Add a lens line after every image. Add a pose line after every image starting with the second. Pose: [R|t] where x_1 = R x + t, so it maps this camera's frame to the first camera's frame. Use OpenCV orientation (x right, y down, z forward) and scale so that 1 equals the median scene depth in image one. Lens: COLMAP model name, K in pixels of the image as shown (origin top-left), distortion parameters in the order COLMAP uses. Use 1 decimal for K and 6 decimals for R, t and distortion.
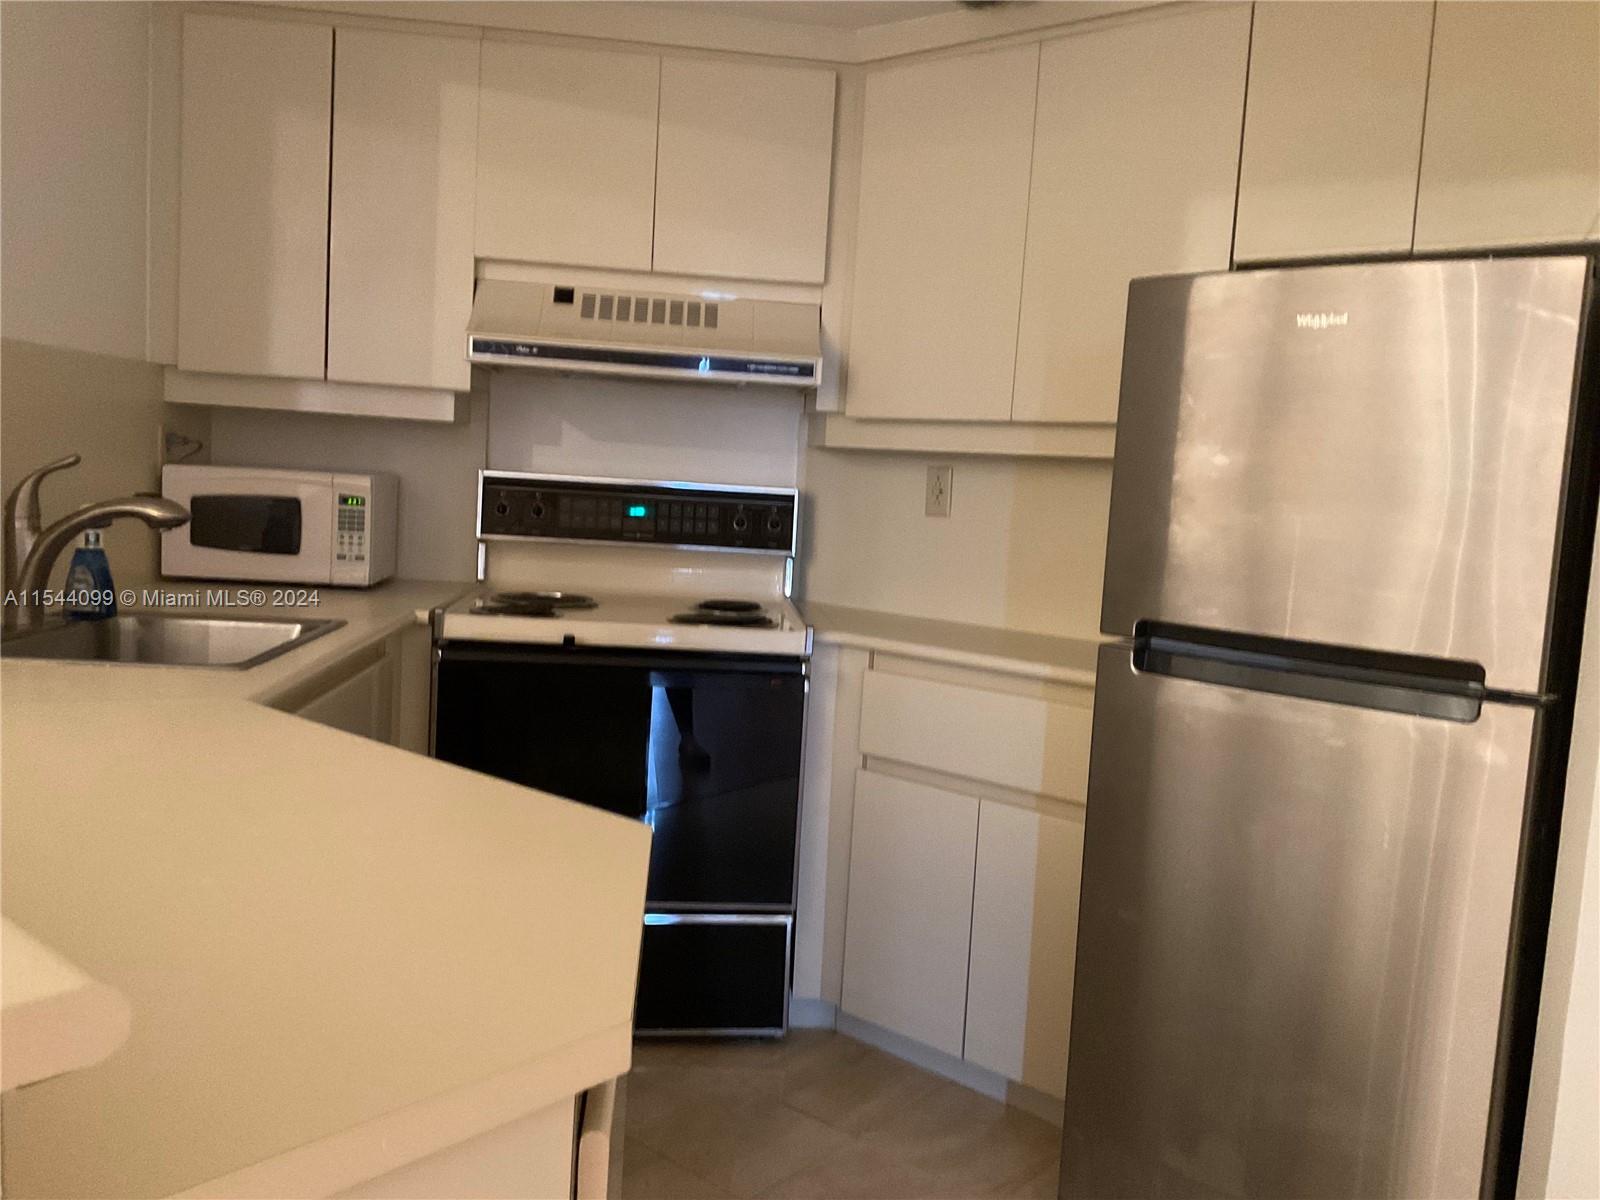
lens RADIAL K [[1355.0, 0, 799.1], [0, 1355.0, 575.8], [0, 0, 1]] dist [0.069264, -0.003864]
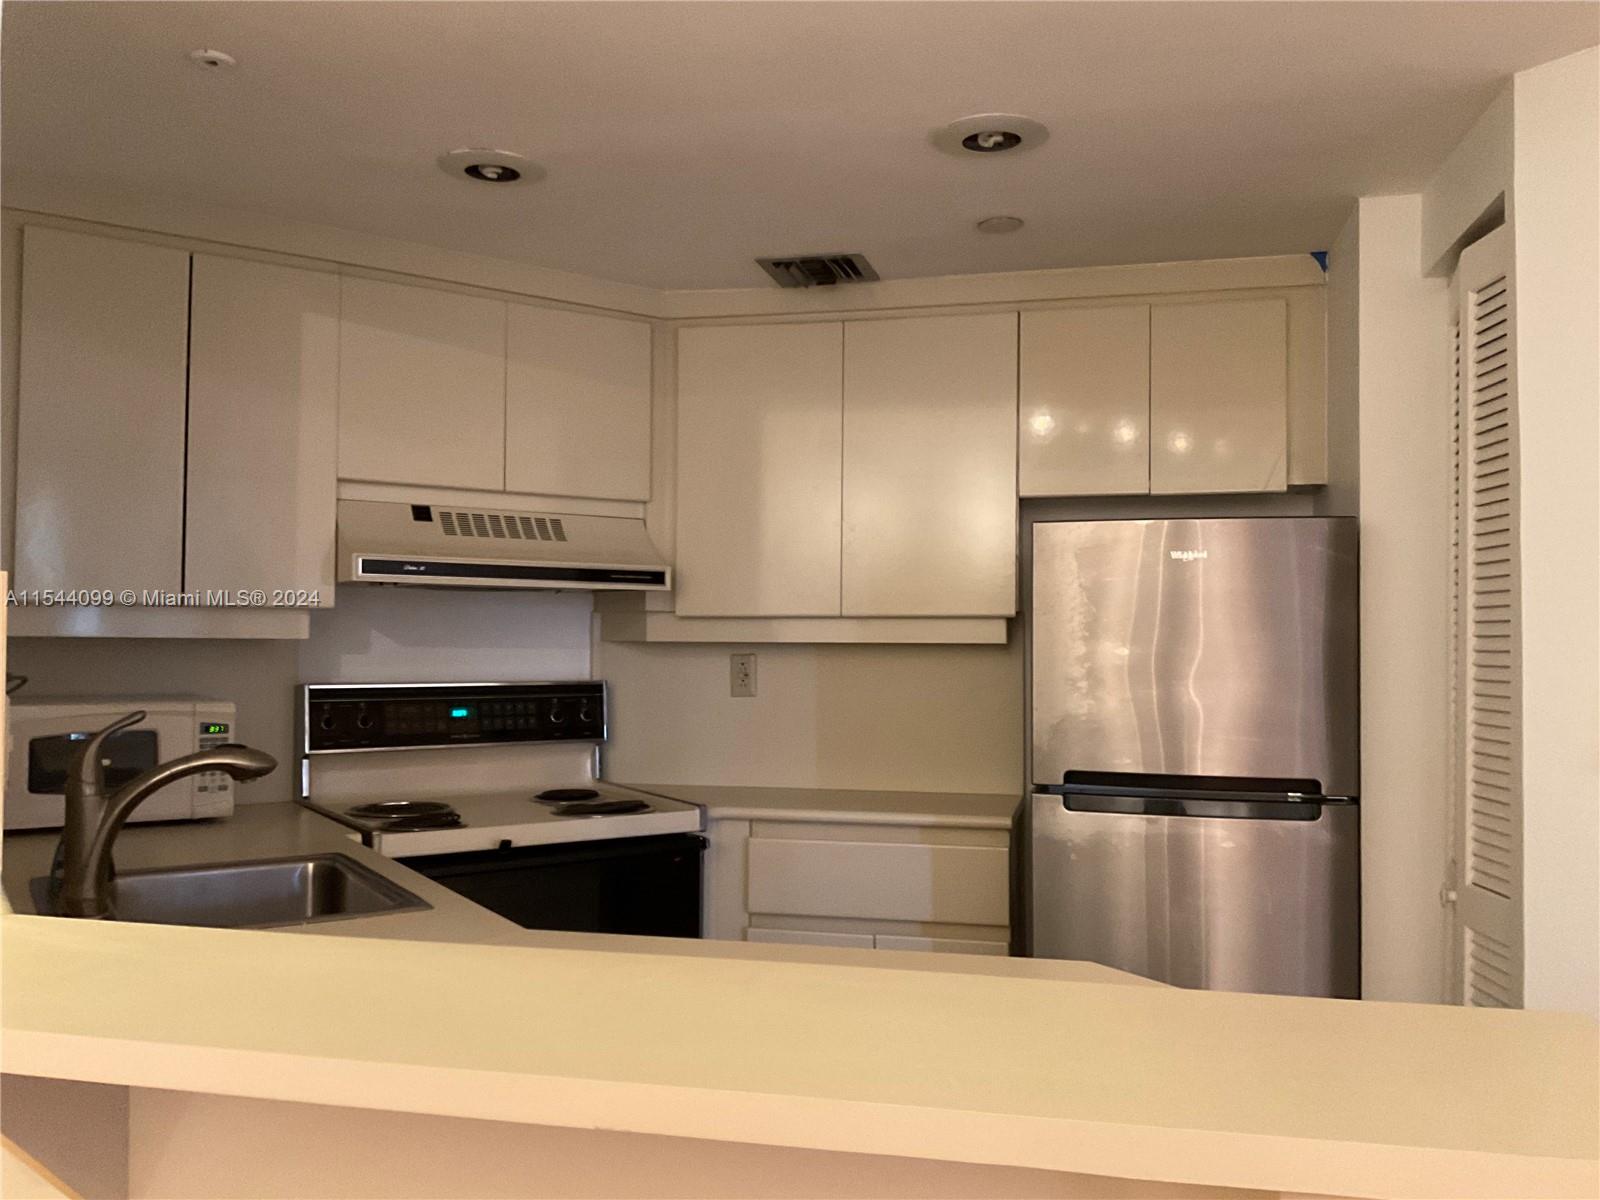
lens RADIAL K [[1355.0, 0, 799.1], [0, 1355.0, 575.8], [0, 0, 1]] dist [0.069264, -0.003864]
pose [[0.874738, -0.030689, 0.483623, -0.430073], [0.081412, 0.993115, -0.084231, -0.046675], [-0.477709, 0.113053, 0.871214, -0.044177]]
